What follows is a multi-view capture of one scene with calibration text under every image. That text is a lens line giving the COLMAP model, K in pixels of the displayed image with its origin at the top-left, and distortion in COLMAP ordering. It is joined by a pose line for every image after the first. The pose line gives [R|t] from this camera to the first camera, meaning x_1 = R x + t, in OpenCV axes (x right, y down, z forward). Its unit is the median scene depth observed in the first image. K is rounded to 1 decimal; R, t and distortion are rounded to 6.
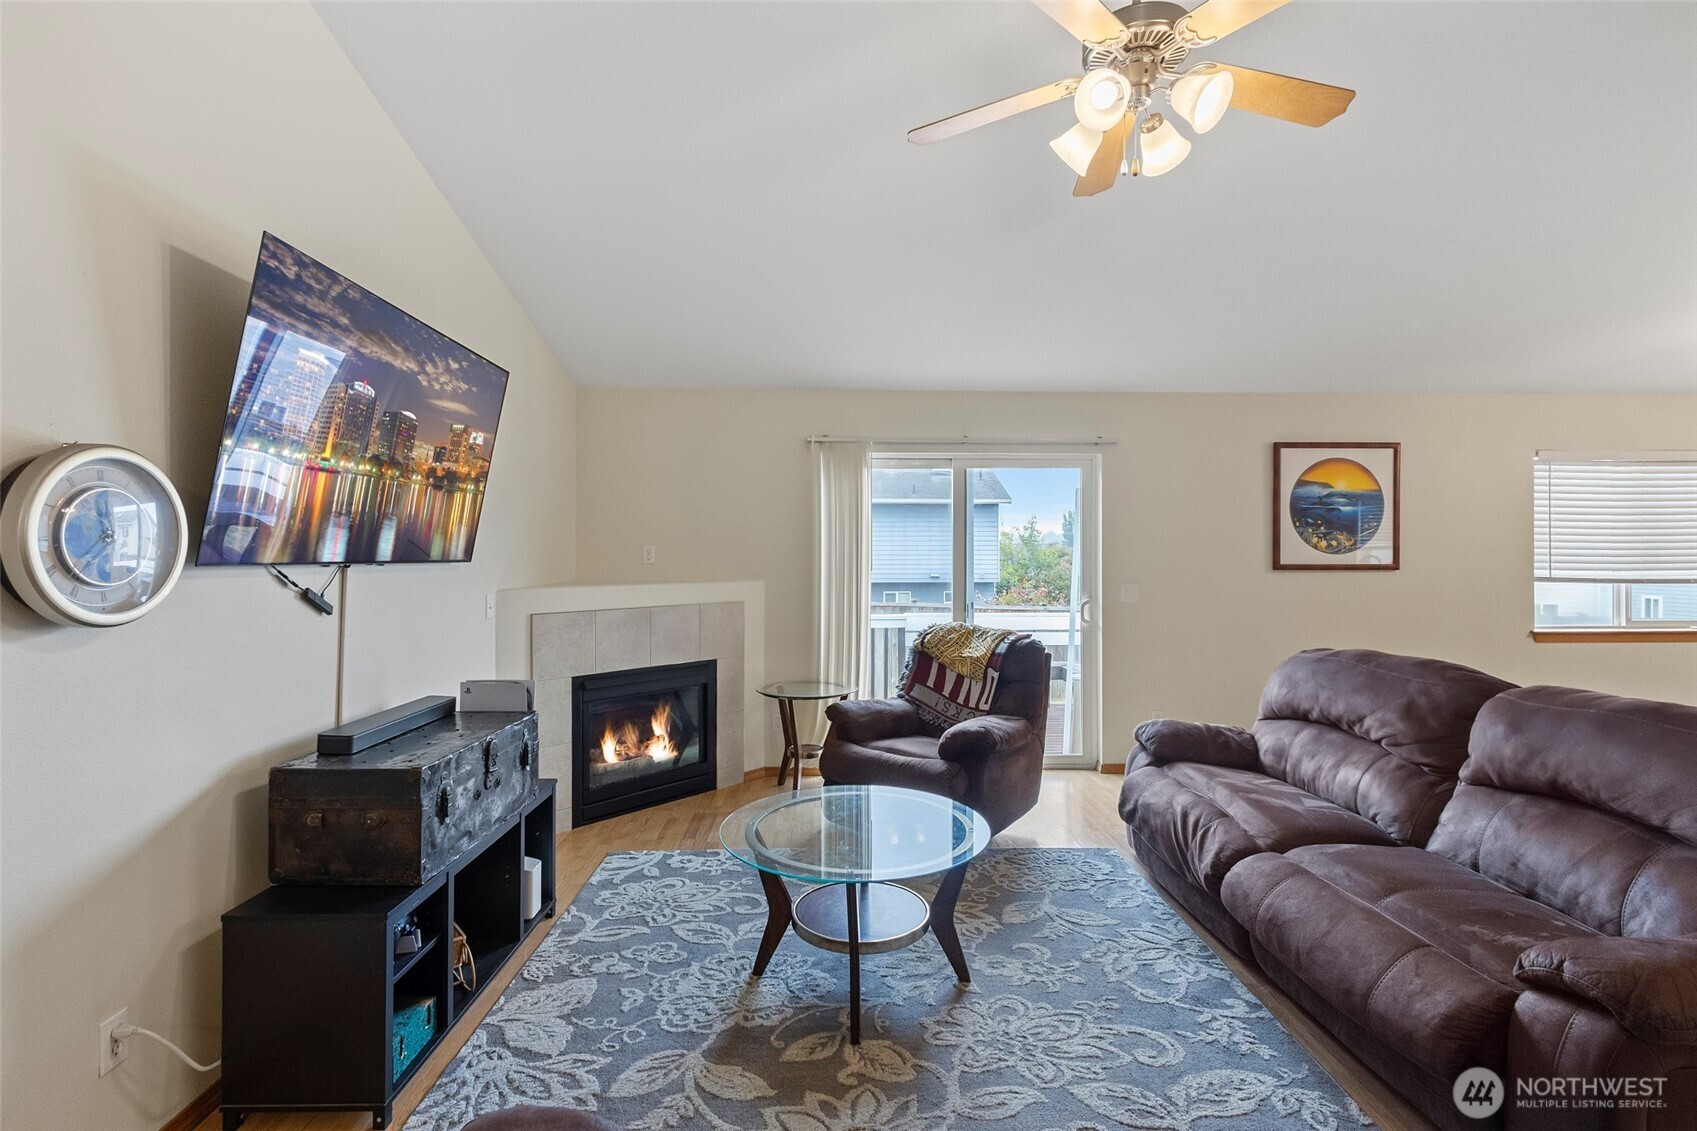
lens RADIAL K [[779.4, 0, 852.3], [0, 779.4, 548.7], [0, 0, 1]] dist [0.009412, -0.000349]
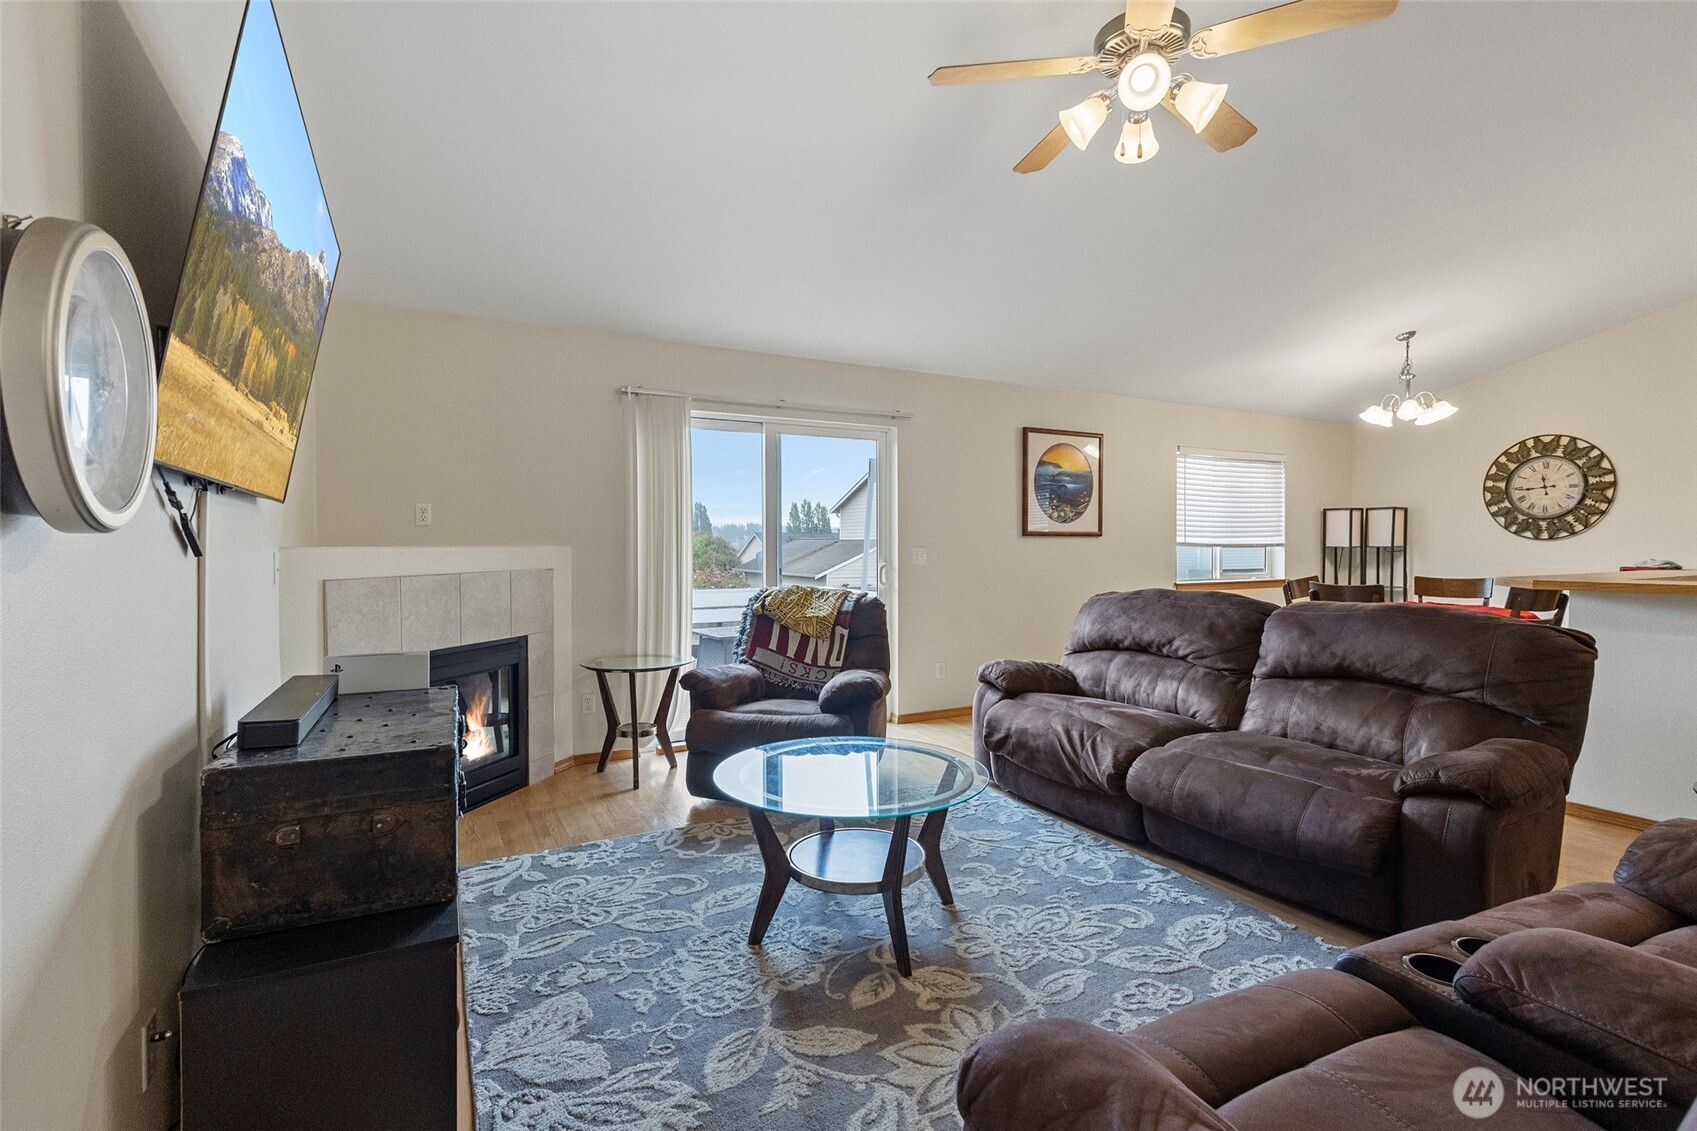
lens RADIAL K [[784.0, 0, 844.8], [0, 784.0, 554.4], [0, 0, 1]] dist [0.010128, -0.000811]
pose [[0.896877, -0.007667, 0.442213, -0.269504], [-0.000412, 0.999835, 0.018169, 0.040647], [-0.442279, -0.016477, 0.896726, 0.076496]]
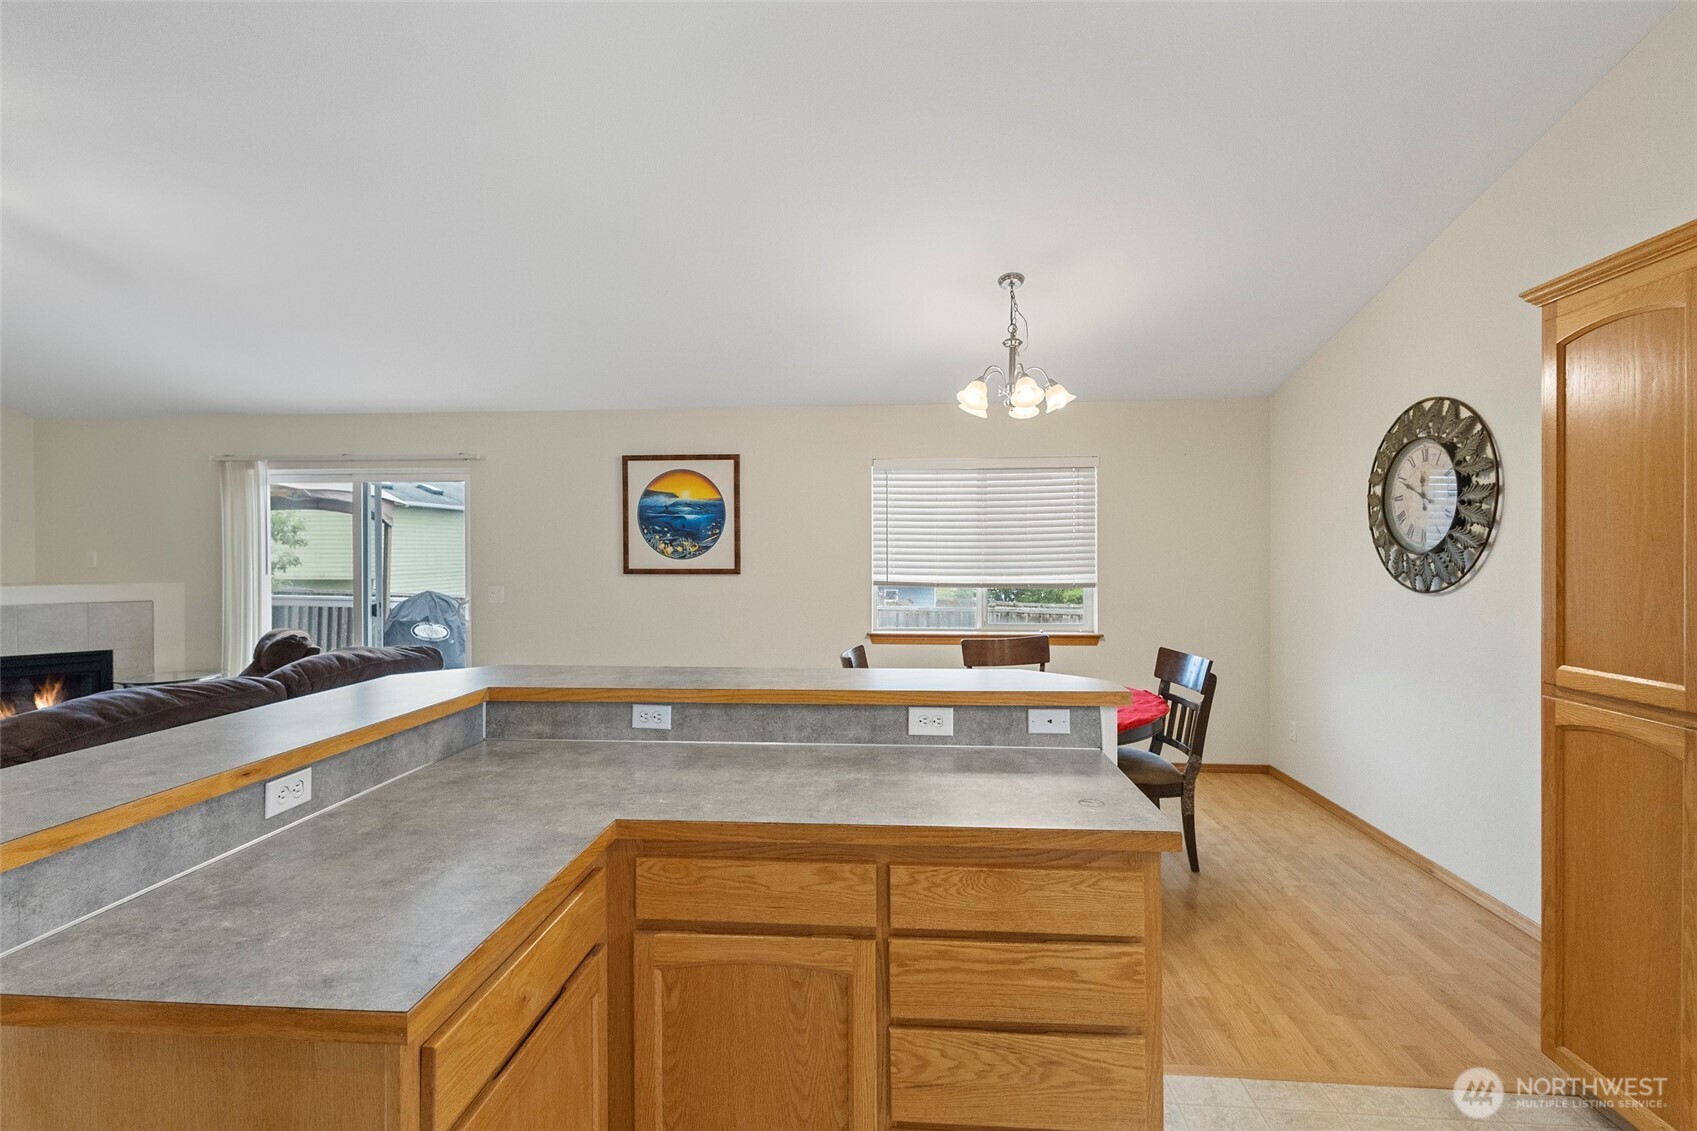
lens RADIAL K [[756.5, 0, 855.0], [0, 756.5, 556.1], [0, 0, 1]] dist [0.003538, 0.000016]
pose [[0.994644, -0.000855, -0.103356, 1.178861], [0.002289, 0.999903, 0.013754, -0.013648], [0.103334, -0.013917, 0.994549, -0.008474]]
